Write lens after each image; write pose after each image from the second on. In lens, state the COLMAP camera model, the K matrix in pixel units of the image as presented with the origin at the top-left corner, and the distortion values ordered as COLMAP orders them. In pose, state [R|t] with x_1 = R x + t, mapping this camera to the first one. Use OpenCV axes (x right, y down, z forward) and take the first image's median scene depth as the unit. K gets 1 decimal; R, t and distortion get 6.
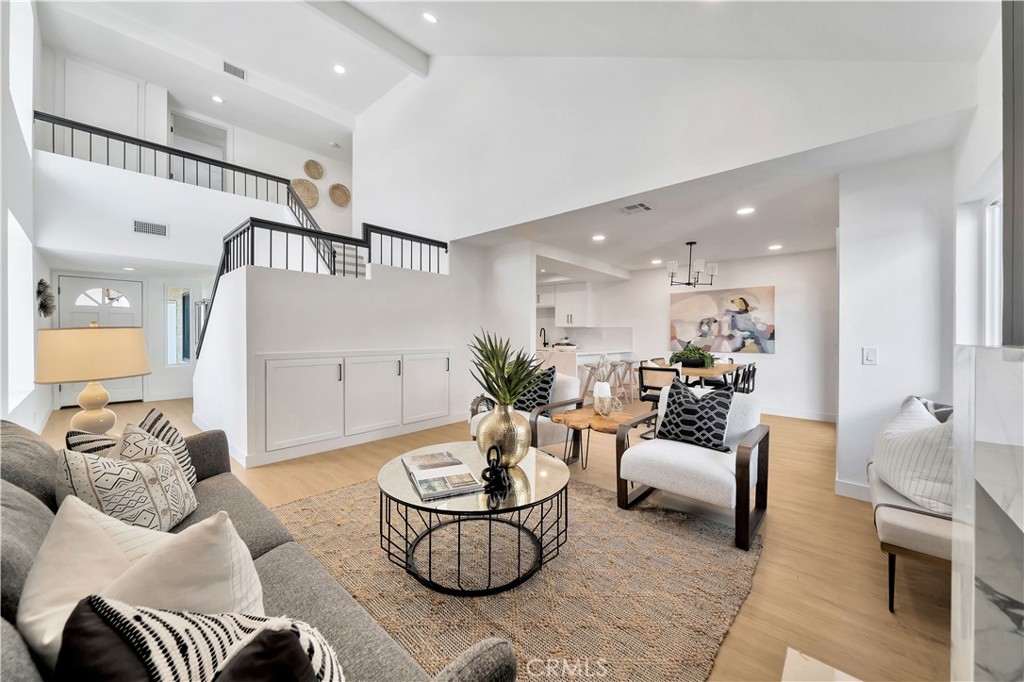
lens RADIAL K [[376.0, 0, 512.3], [0, 376.0, 333.3], [0, 0, 1]] dist [-0.001441, -0.000166]
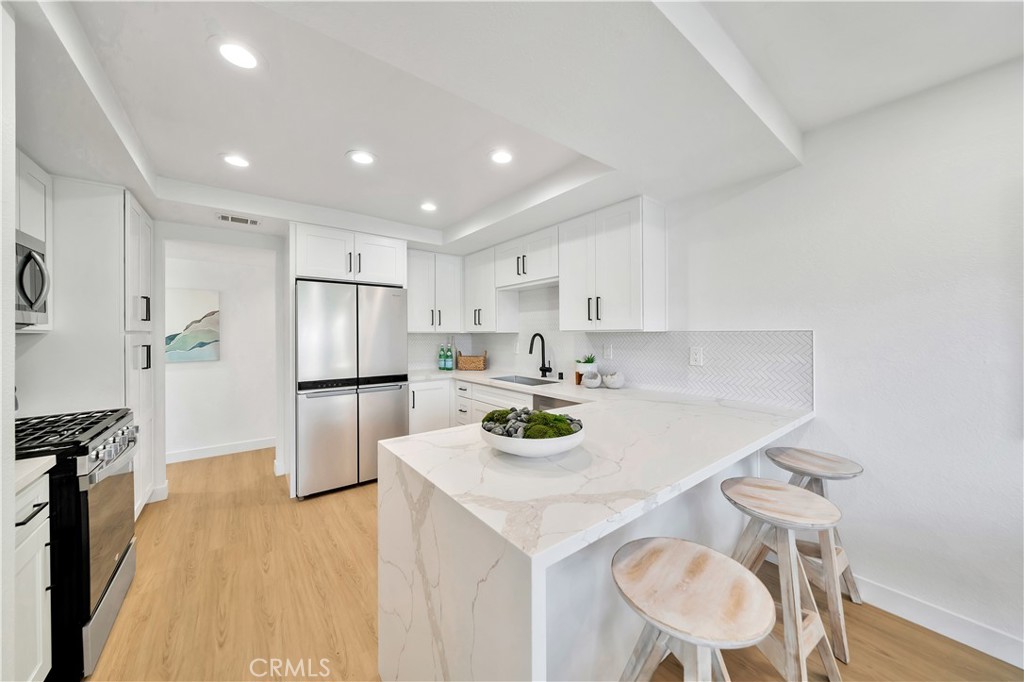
lens RADIAL K [[347.1, 0, 512.0], [0, 347.1, 339.9], [0, 0, 1]] dist [-0.000641, -0.000085]
pose [[0.982909, -0.007956, -0.183919, 0.173931], [0.011783, 0.999736, 0.019725, -0.020323], [0.183714, -0.021555, 0.982743, 0.838100]]
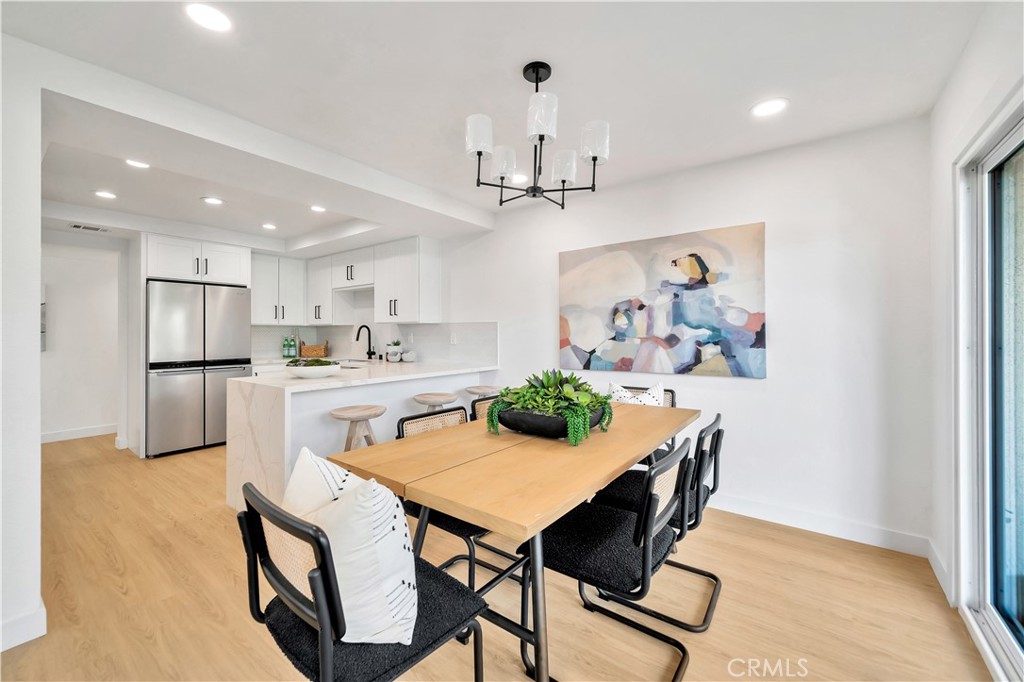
lens RADIAL K [[404.4, 0, 511.1], [0, 404.4, 334.1], [0, 0, 1]] dist [0.000540, -0.000120]
pose [[0.996929, -0.011616, 0.077448, 0.351114], [0.011037, 0.999908, 0.007898, -0.004285], [-0.077533, -0.007019, 0.996965, 0.529496]]
